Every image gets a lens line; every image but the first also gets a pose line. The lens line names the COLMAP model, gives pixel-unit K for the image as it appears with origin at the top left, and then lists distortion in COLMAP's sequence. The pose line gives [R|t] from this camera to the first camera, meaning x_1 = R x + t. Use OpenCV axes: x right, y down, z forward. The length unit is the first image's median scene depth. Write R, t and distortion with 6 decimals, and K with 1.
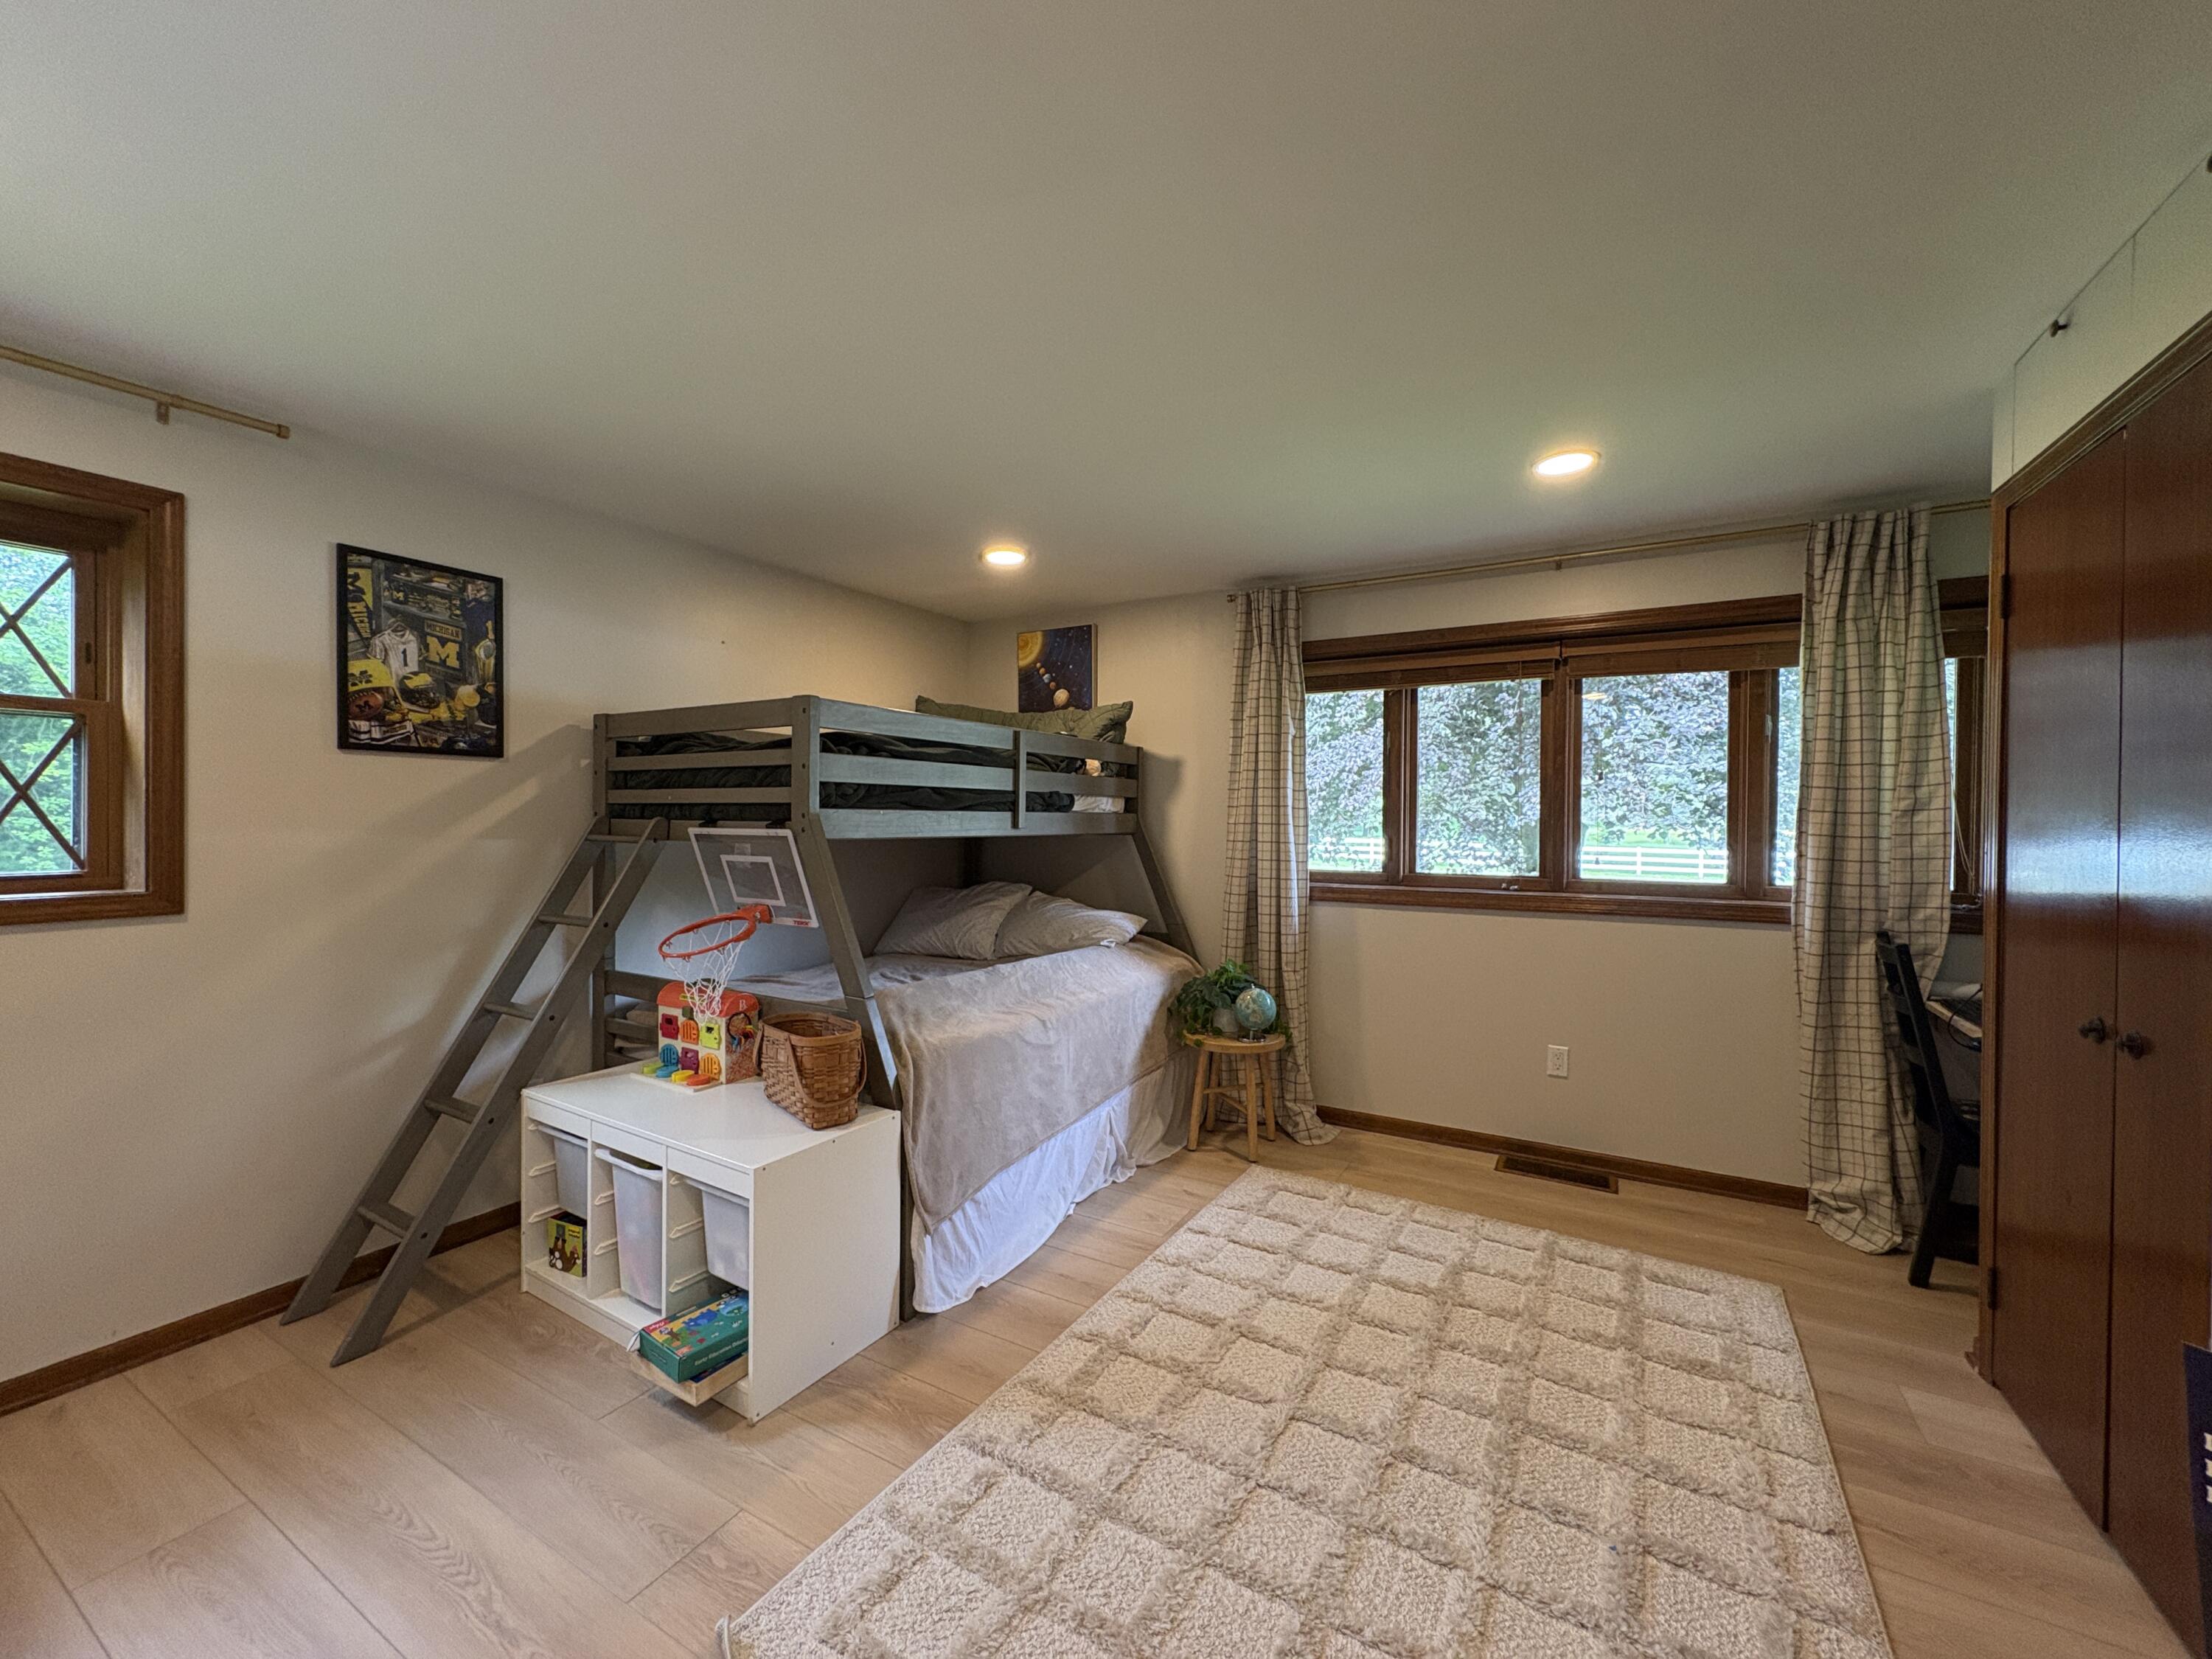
lens RADIAL K [[878.4, 0, 1106.9], [0, 878.4, 829.3], [0, 0, 1]] dist [0.008802, -0.000125]
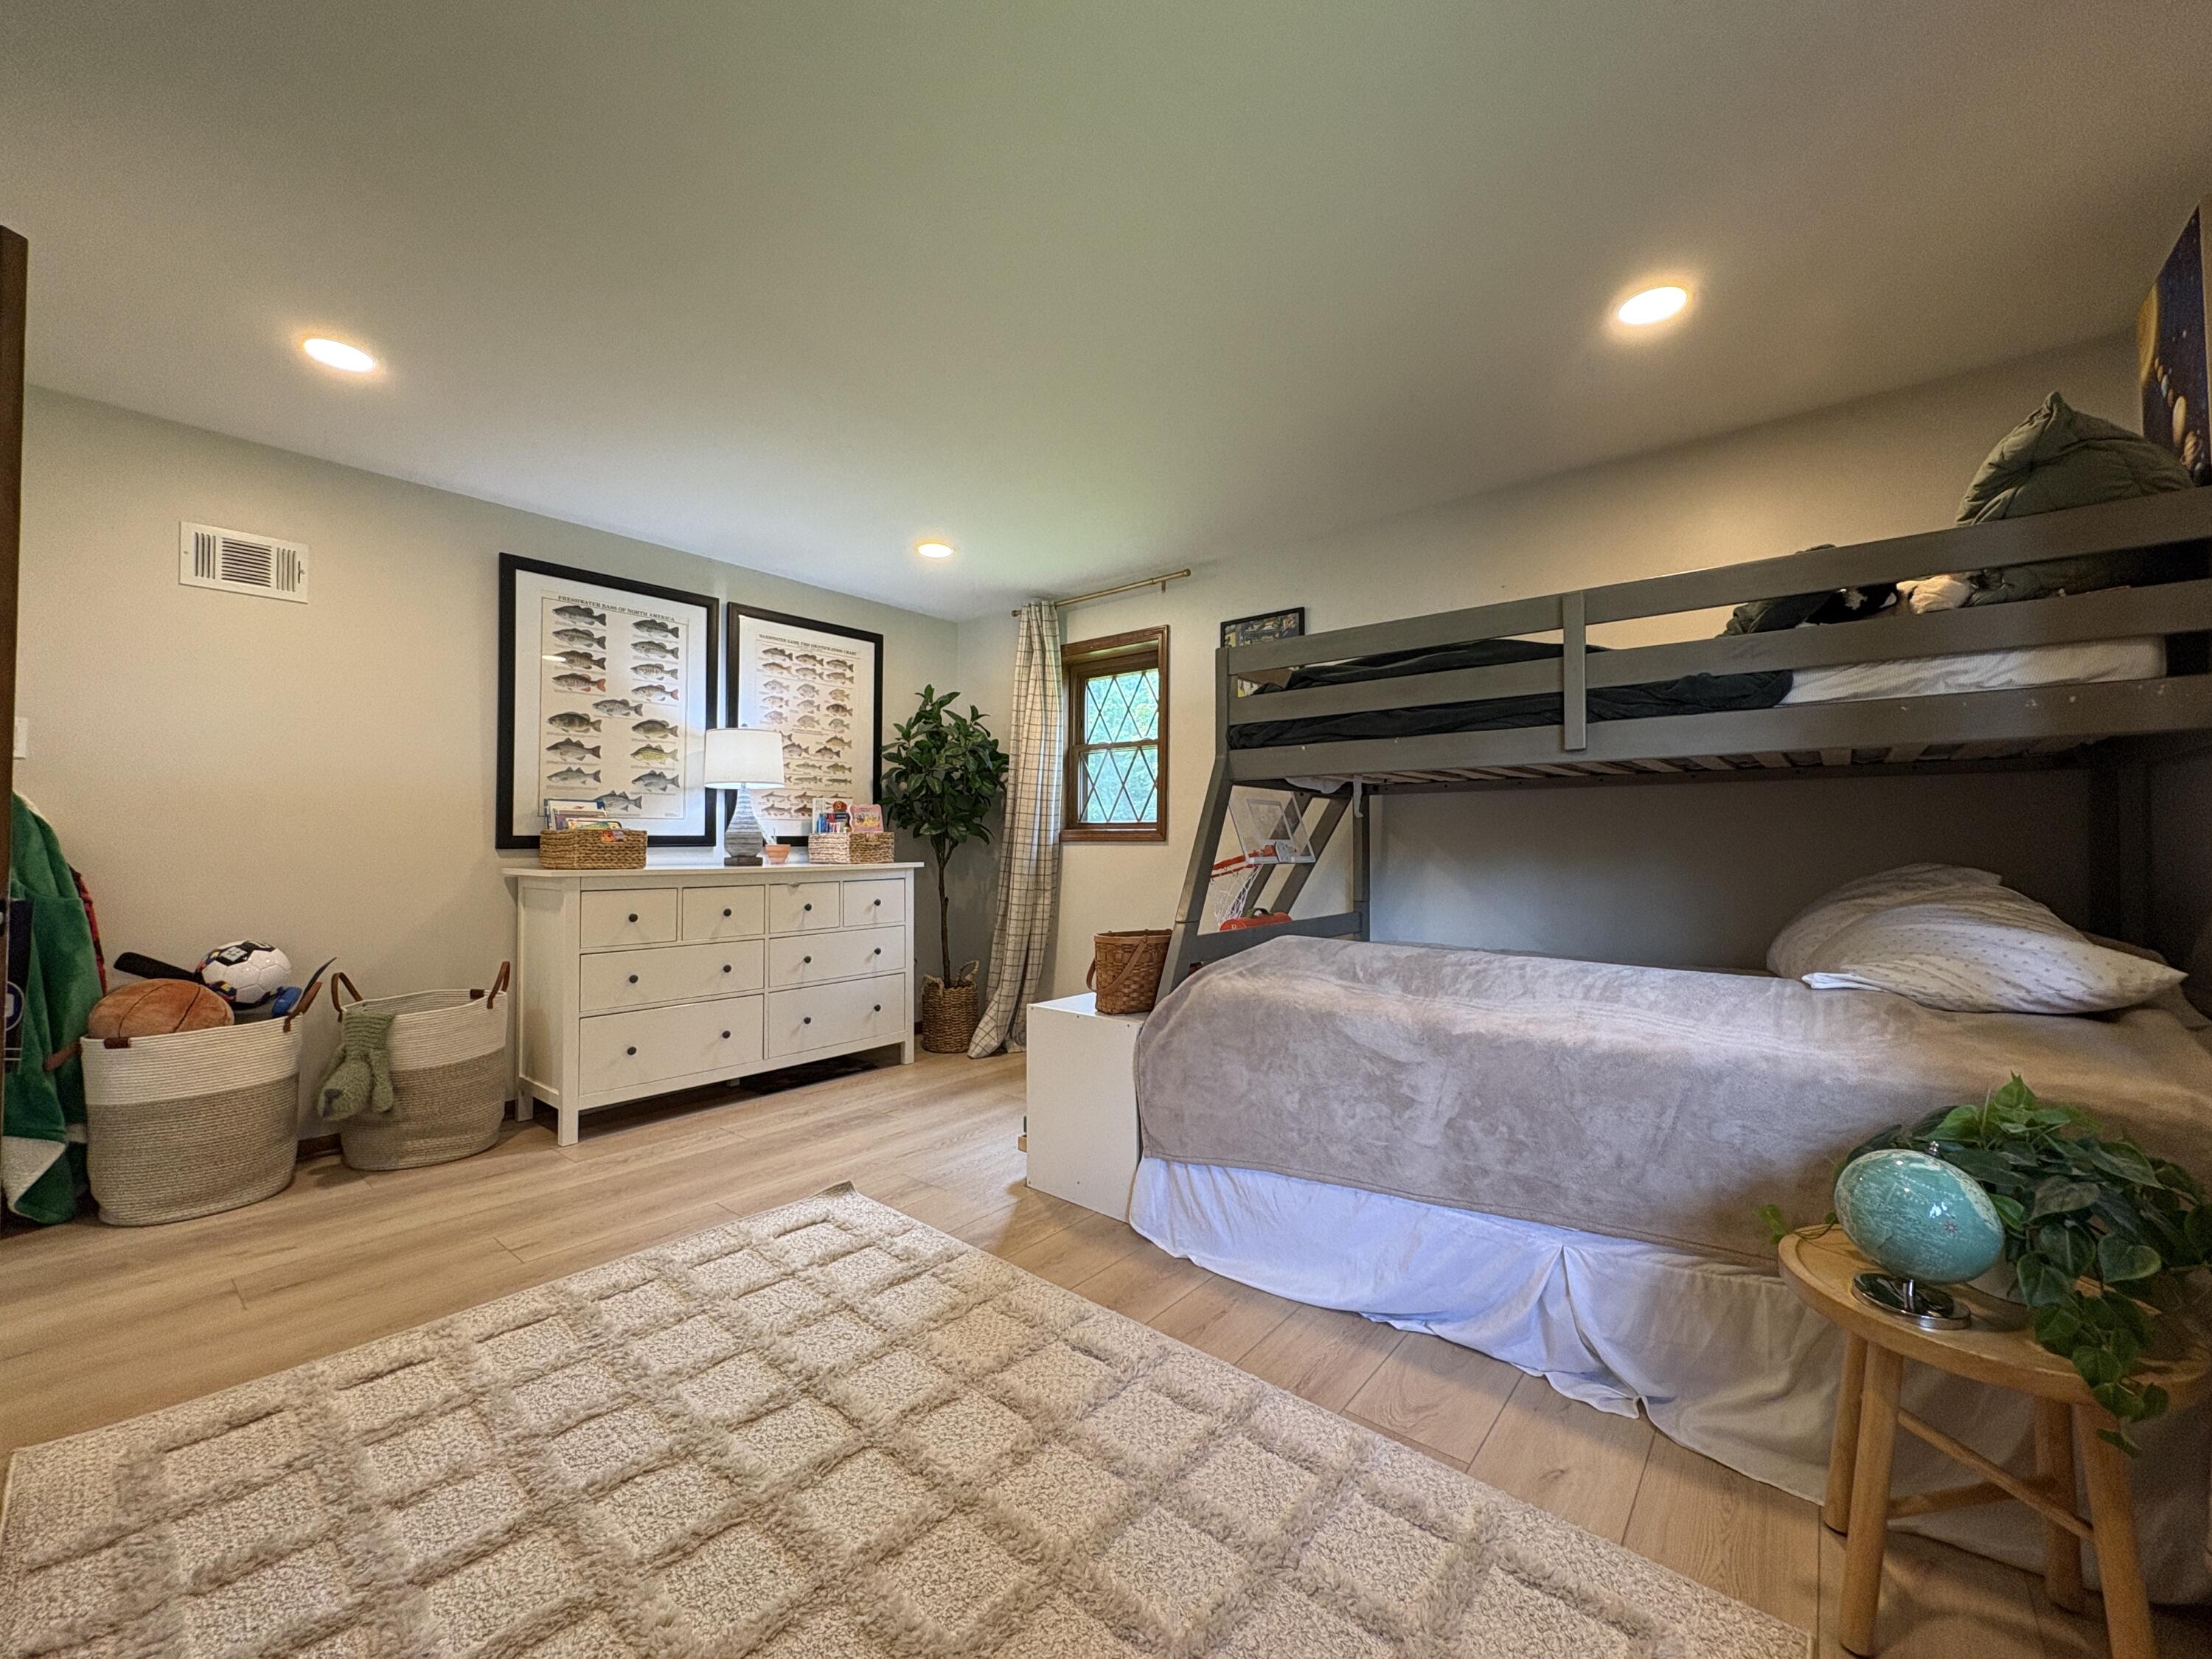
lens RADIAL K [[878.4, 0, 1100.6], [0, 878.4, 826.6], [0, 0, 1]] dist [0.008802, -0.000125]
pose [[-0.171829, -0.023385, -0.984849, 0.734570], [-0.012544, 0.999689, -0.021549, 0.090929], [0.985047, 0.008651, -0.172069, 1.004404]]
